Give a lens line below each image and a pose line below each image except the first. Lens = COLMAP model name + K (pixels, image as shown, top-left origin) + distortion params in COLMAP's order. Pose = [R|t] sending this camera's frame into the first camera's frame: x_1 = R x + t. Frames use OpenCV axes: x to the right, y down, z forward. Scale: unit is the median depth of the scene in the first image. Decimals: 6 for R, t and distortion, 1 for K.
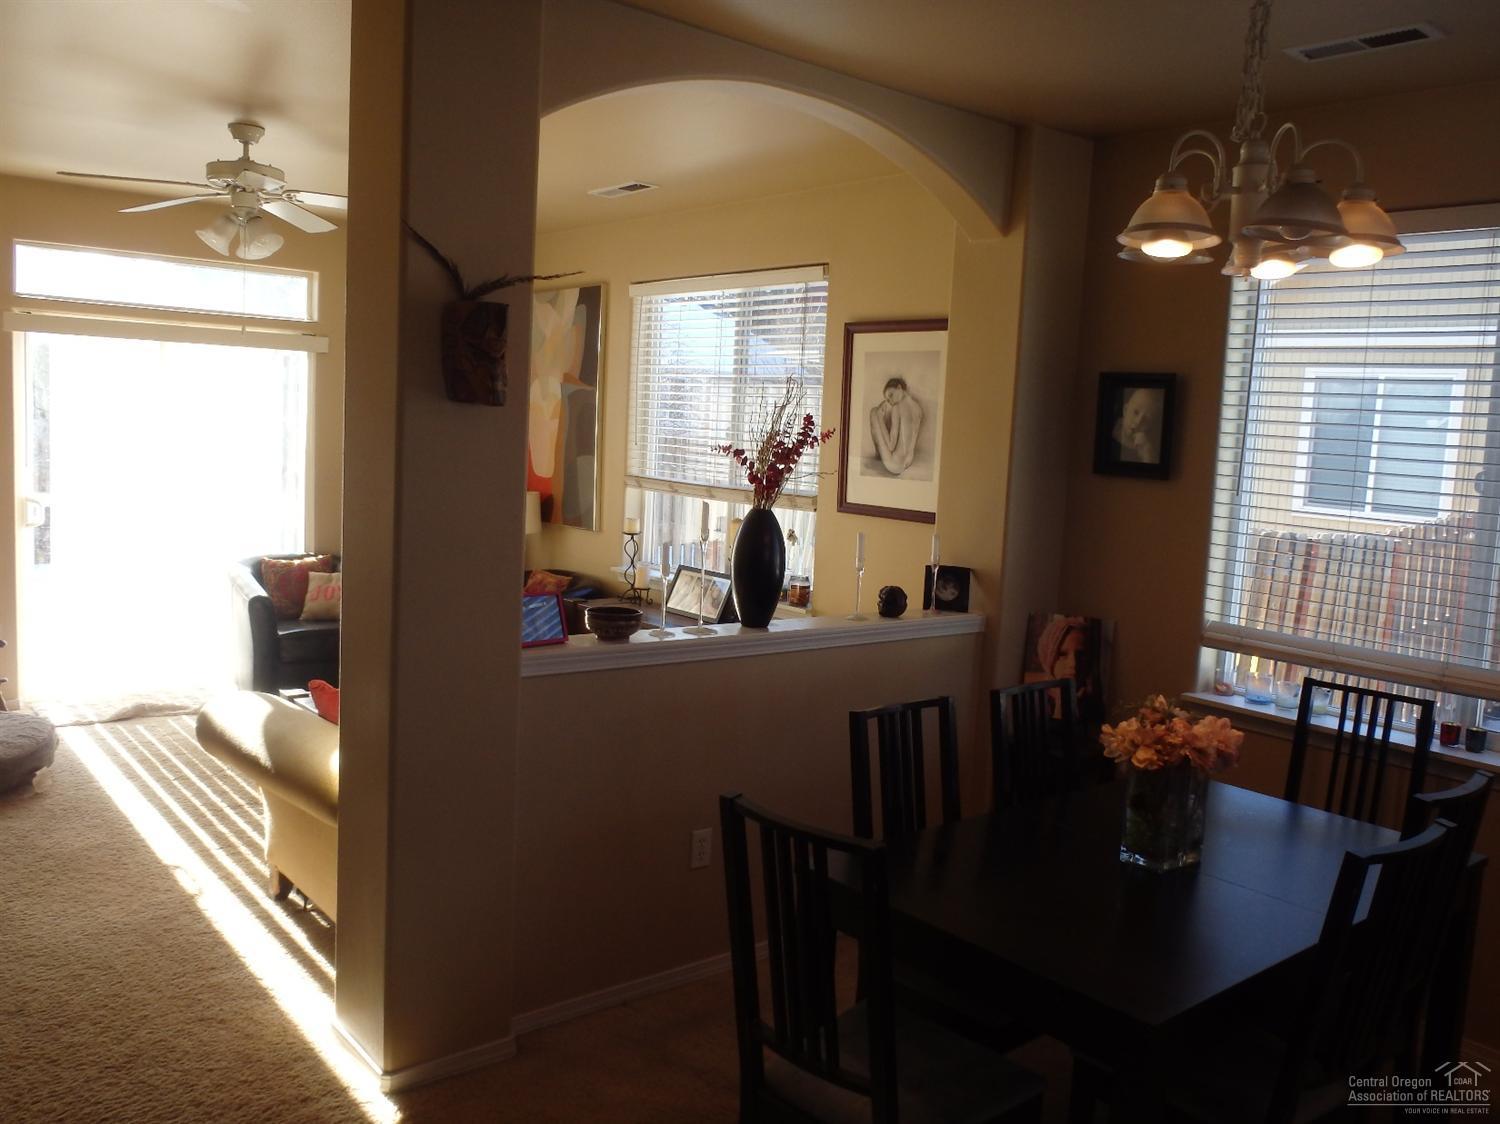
lens RADIAL K [[1248.8, 0, 745.7], [0, 1248.8, 535.3], [0, 0, 1]] dist [-0.033363, 0.000720]
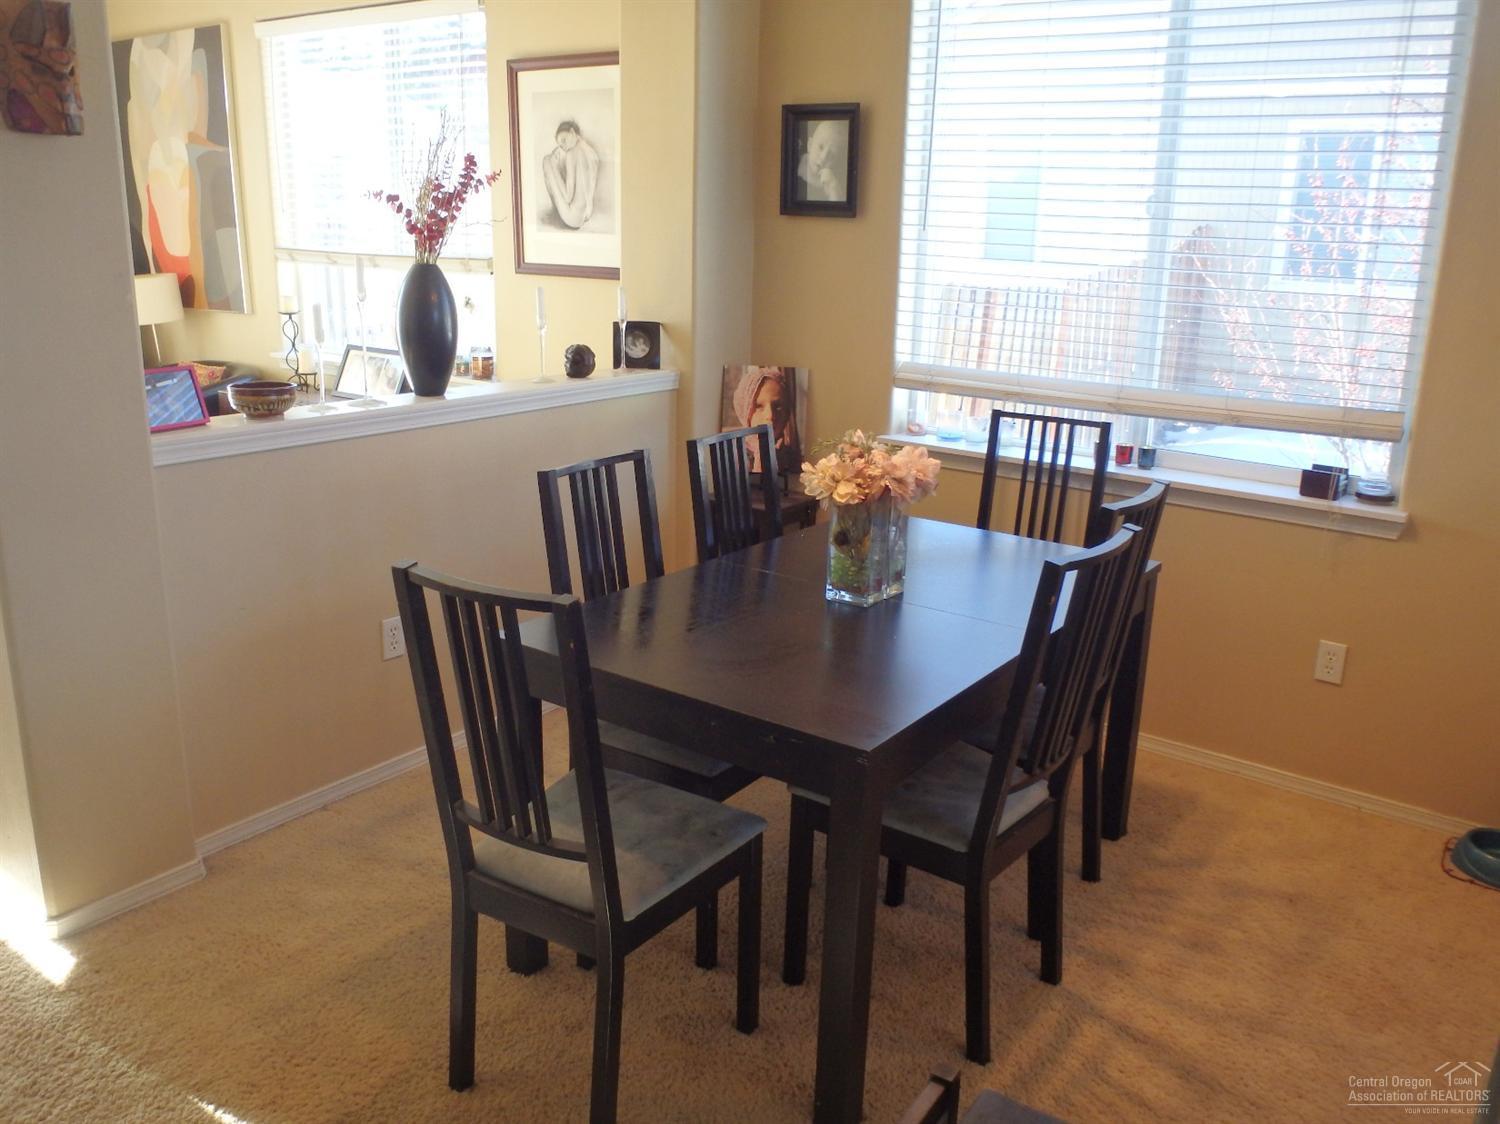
lens RADIAL K [[1248.8, 0, 759.0], [0, 1248.8, 548.2], [0, 0, 1]] dist [-0.033363, 0.000720]
pose [[0.966957, -0.094121, 0.236931, 0.014213], [0.050163, 0.981429, 0.185151, 0.027172], [-0.249957, -0.167148, 0.953721, 0.056312]]
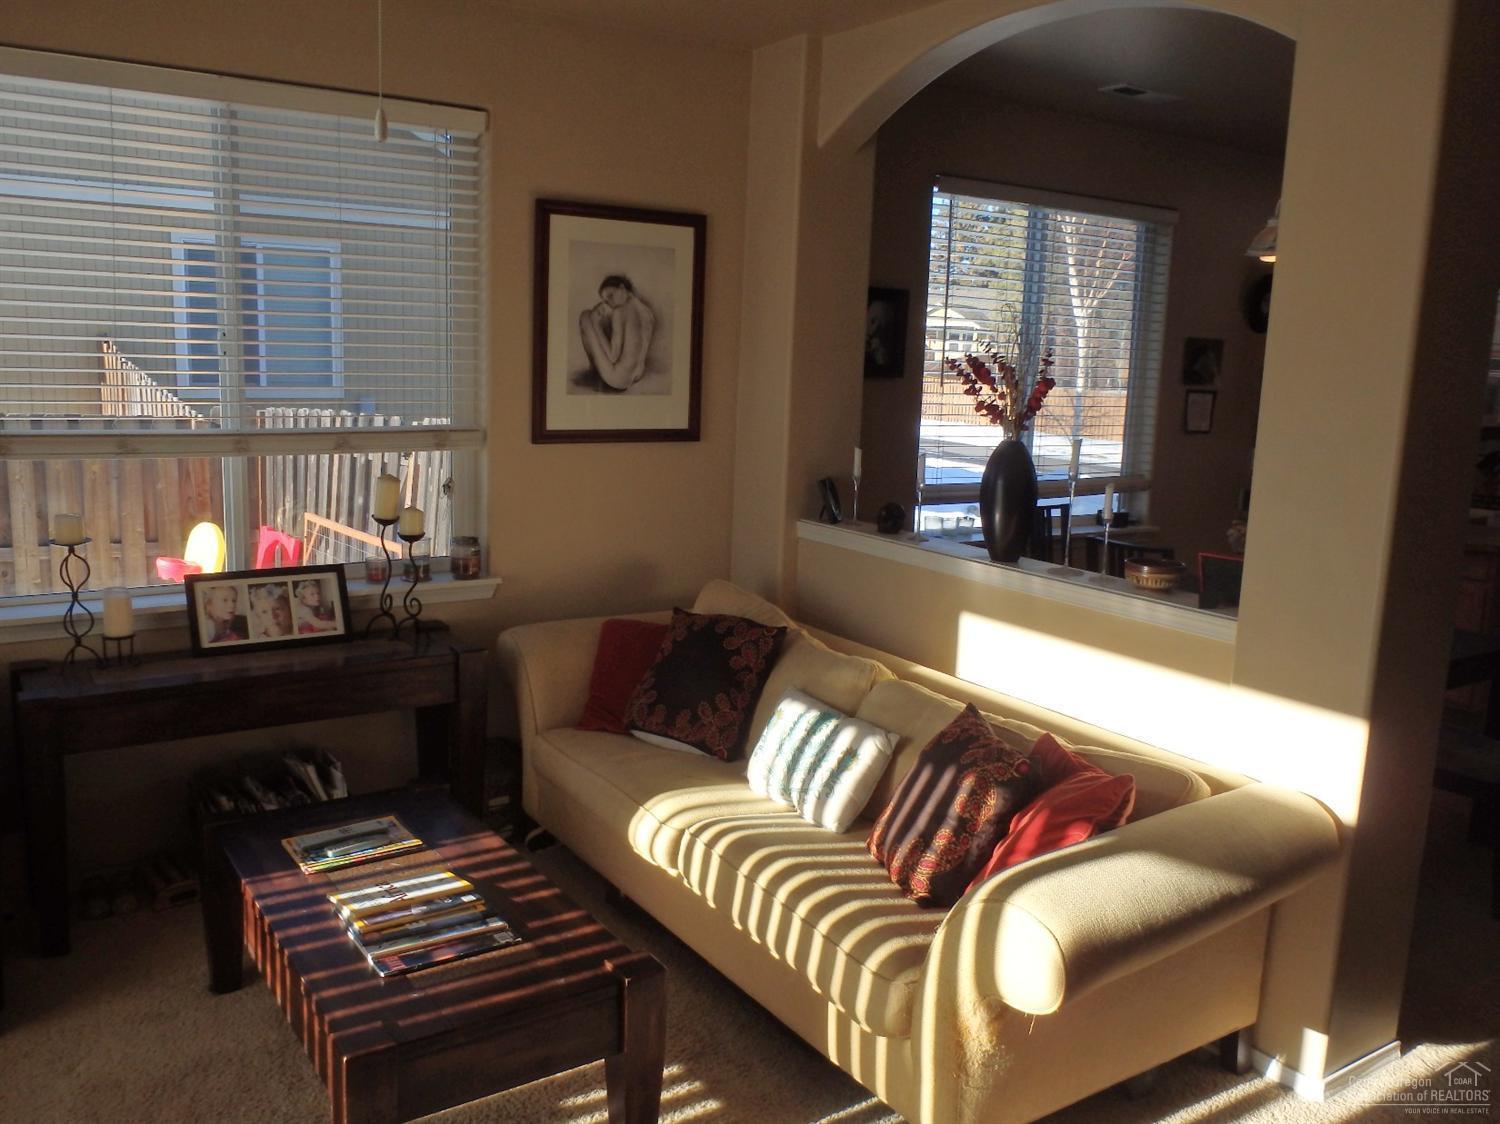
lens RADIAL K [[1248.8, 0, 749.3], [0, 1248.8, 563.4], [0, 0, 1]] dist [-0.033363, 0.000720]
pose [[0.084111, -0.207052, 0.974707, -0.996932], [0.068636, 0.977054, 0.201628, -0.135470], [-0.994090, 0.049941, 0.096393, 1.140585]]
